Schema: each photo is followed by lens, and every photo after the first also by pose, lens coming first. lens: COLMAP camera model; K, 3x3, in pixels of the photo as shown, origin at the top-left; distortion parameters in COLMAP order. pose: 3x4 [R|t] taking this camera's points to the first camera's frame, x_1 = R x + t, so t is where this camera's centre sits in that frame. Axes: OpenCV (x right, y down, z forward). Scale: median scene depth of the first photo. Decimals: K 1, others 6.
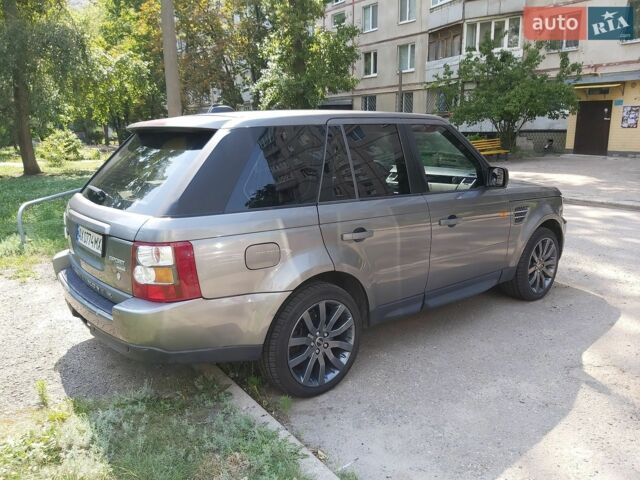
lens RADIAL K [[489.9, 0, 320.0], [0, 489.9, 240.0], [0, 0, 1]] dist [0.063550, -0.080694]
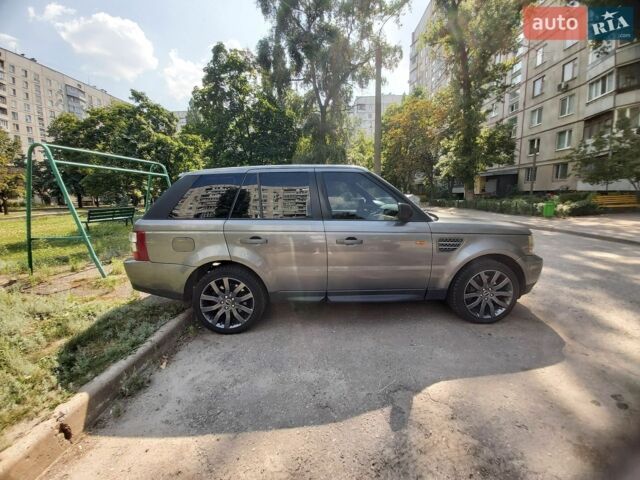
lens RADIAL K [[244.0, 0, 330.1], [0, 244.0, 237.7], [0, 0, 1]] dist [0.014180, -0.015248]
pose [[0.801929, 0.099936, -0.589002, 0.543817], [-0.122003, 0.992527, 0.002294, -0.040014], [0.584829, 0.070020, 0.808128, 0.377167]]
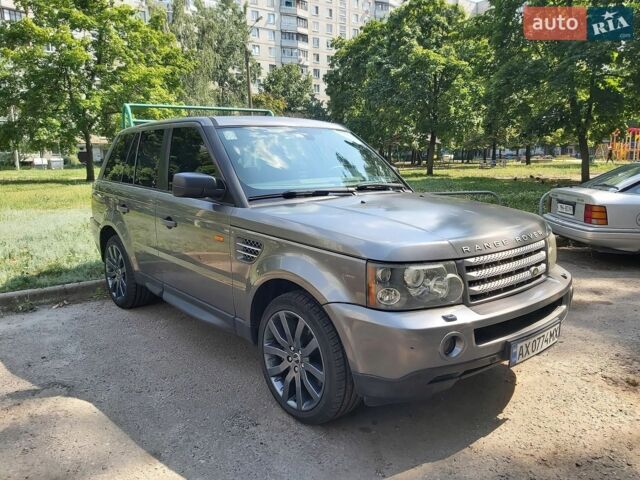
lens RADIAL K [[505.4, 0, 327.7], [0, 505.4, 253.9], [0, 0, 1]] dist [-0.002696, -0.006937]
pose [[0.015133, 0.203566, -0.978944, 1.132969], [-0.207074, 0.958469, 0.196107, -0.213901], [0.978208, 0.199747, 0.056657, 1.127870]]
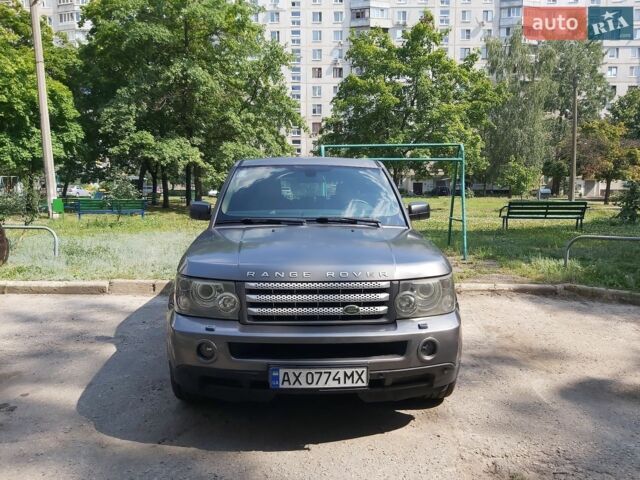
lens RADIAL K [[512.2, 0, 320.0], [0, 512.2, 240.0], [0, 0, 1]] dist [0.004233, -0.034987]
pose [[-0.615281, 0.091483, -0.782981, 1.031899], [-0.168705, 0.954951, 0.244147, -0.364863], [0.770044, 0.282312, -0.572130, 1.772714]]
